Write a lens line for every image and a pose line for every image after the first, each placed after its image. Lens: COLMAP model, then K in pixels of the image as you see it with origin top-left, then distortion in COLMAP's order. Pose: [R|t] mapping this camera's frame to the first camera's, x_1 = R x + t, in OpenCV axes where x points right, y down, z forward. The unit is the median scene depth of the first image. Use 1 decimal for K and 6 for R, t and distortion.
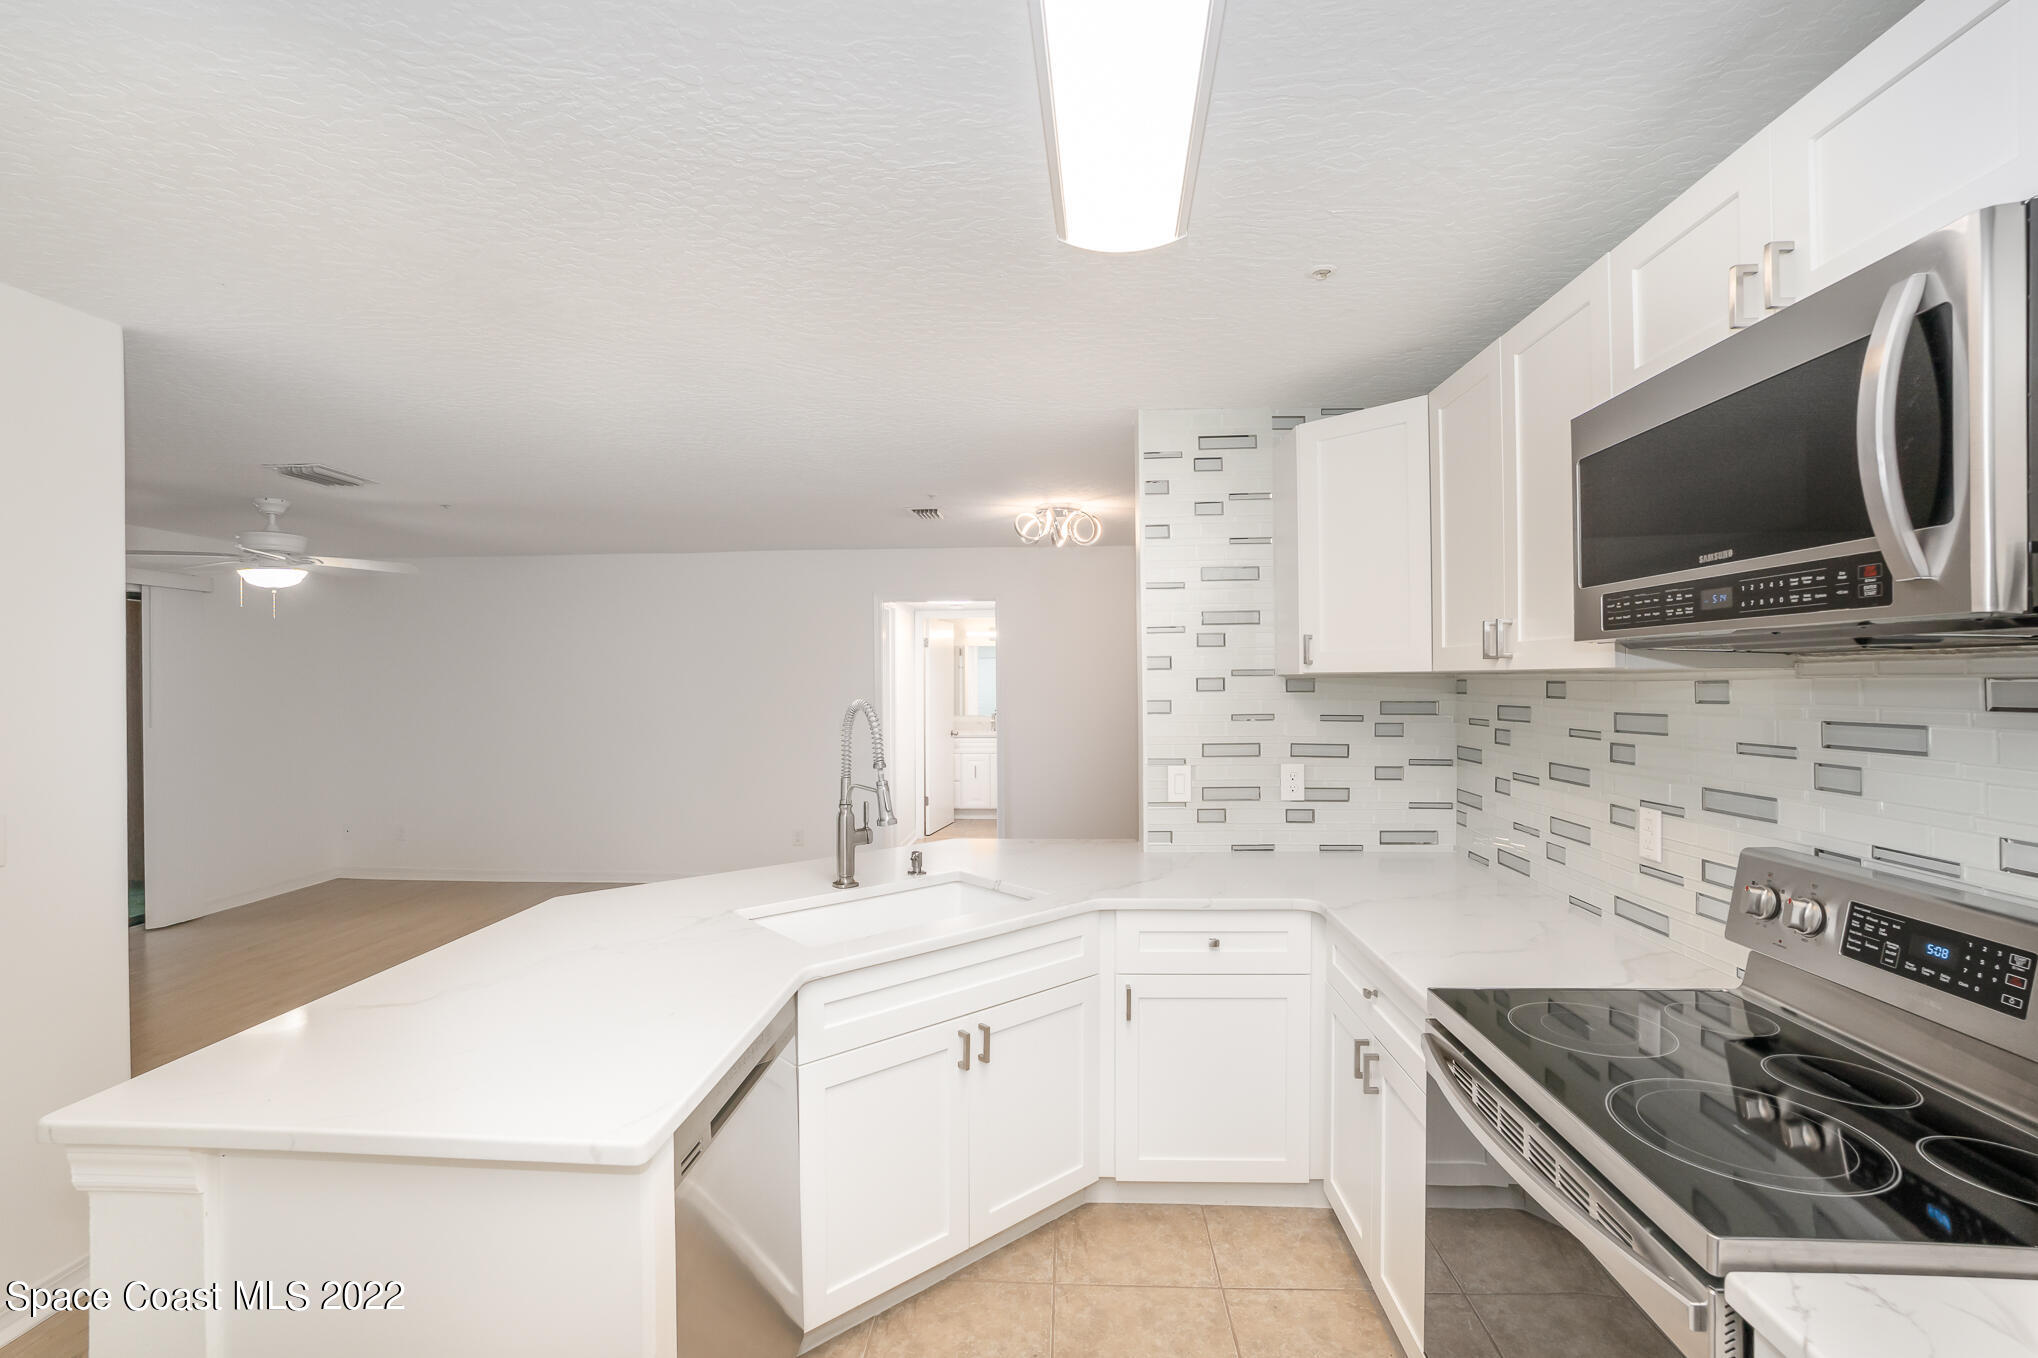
lens RADIAL K [[908.8, 0, 1033.4], [0, 908.8, 672.3], [0, 0, 1]] dist [-0.038670, 0.008473]
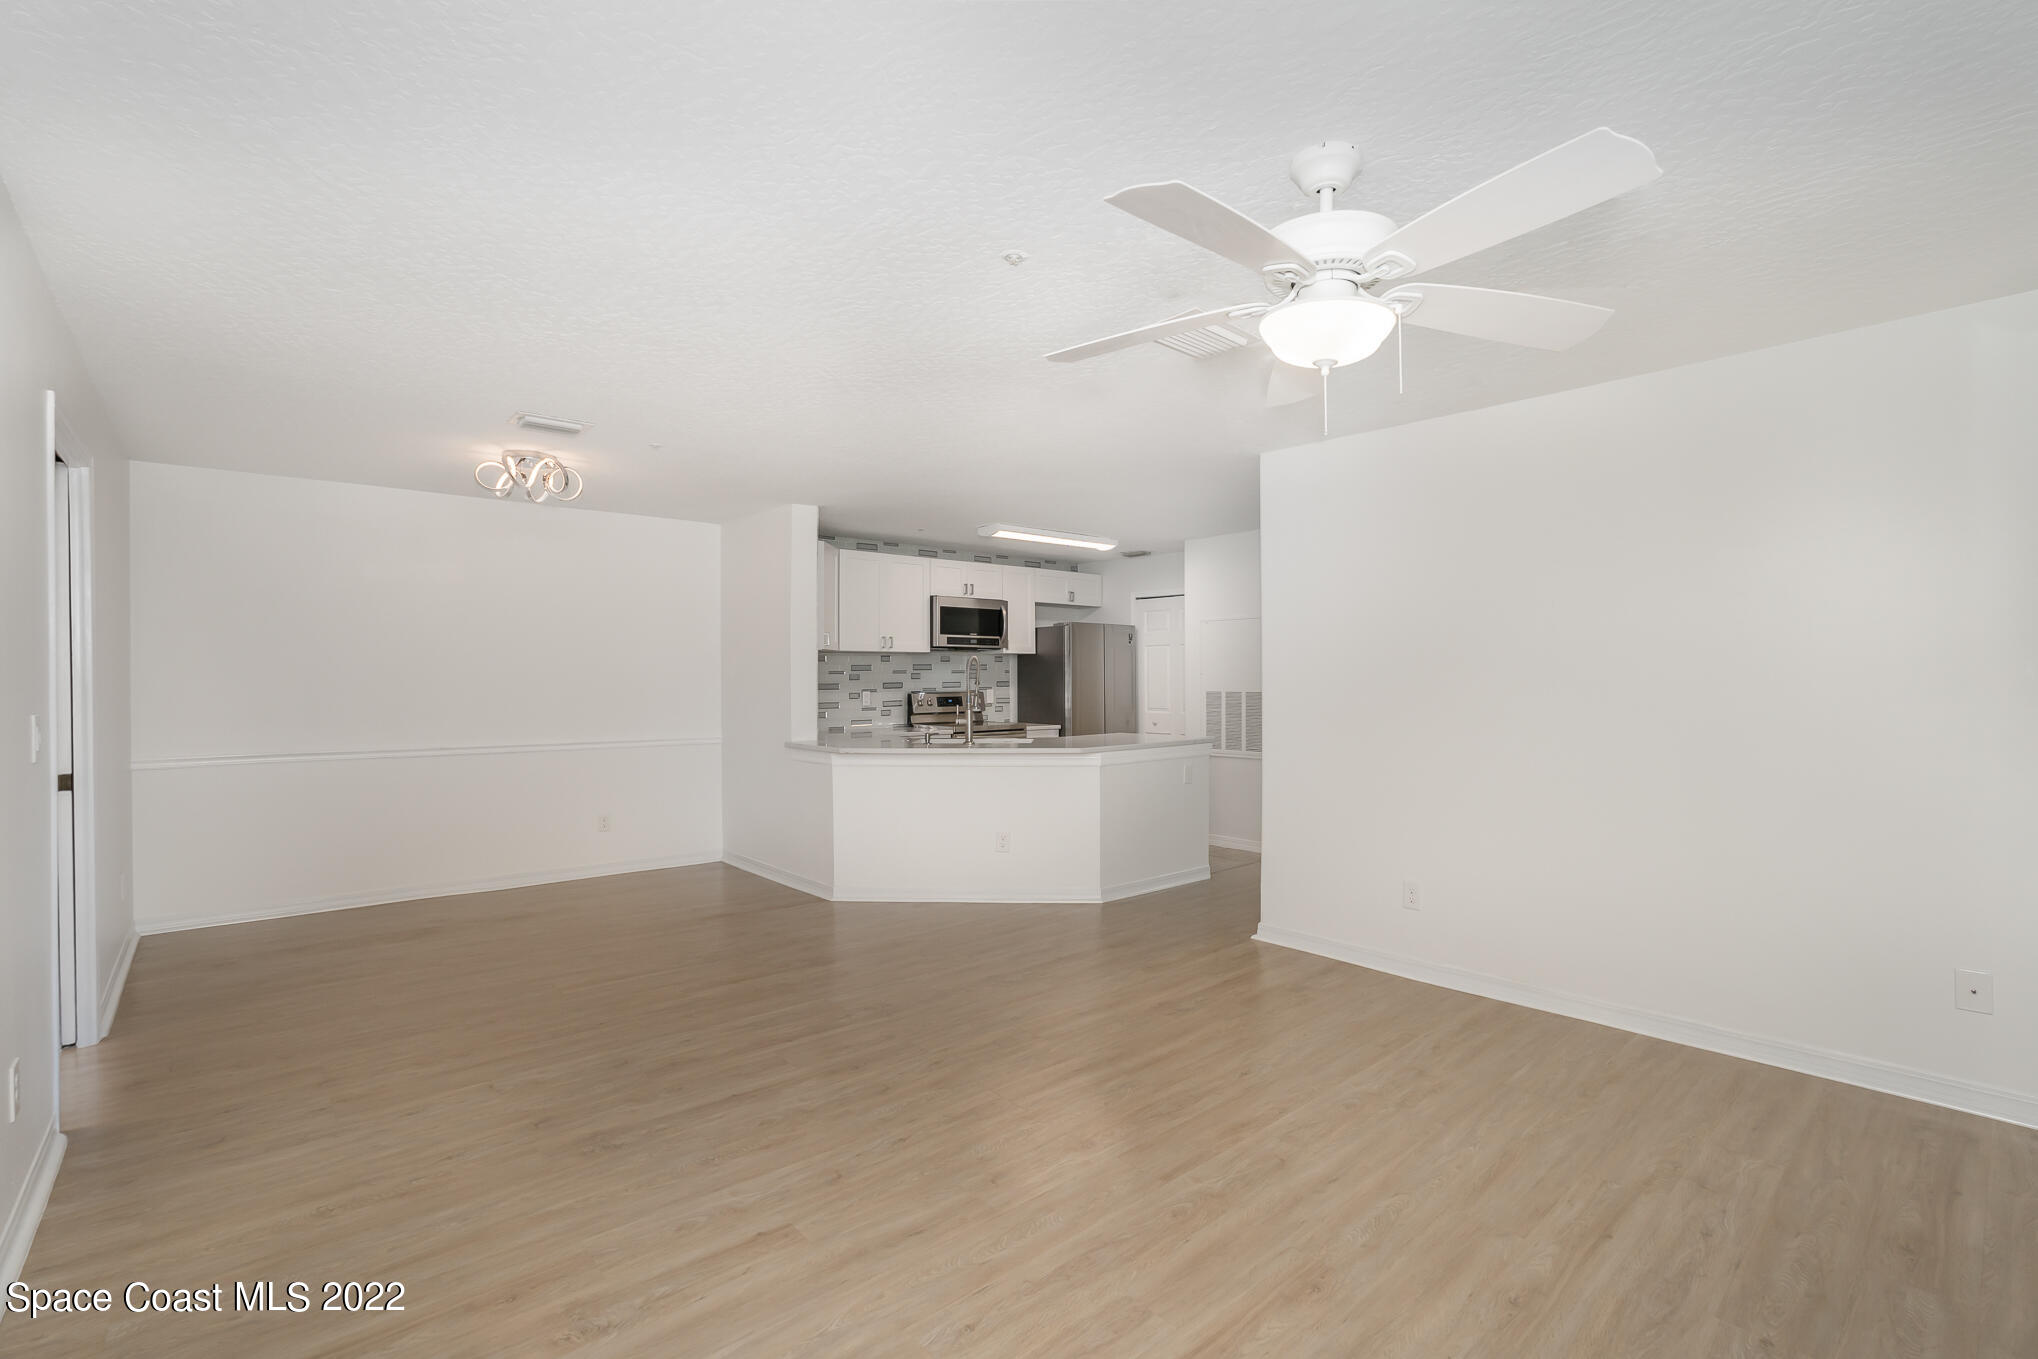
lens RADIAL K [[908.8, 0, 1009.8], [0, 908.8, 684.0], [0, 0, 1]] dist [-0.038670, 0.008473]
pose [[-0.684293, 0.001217, 0.729206, -2.065384], [0.001873, 0.999998, 0.000089, 0.109050], [-0.729204, 0.001426, -0.684295, 2.696303]]
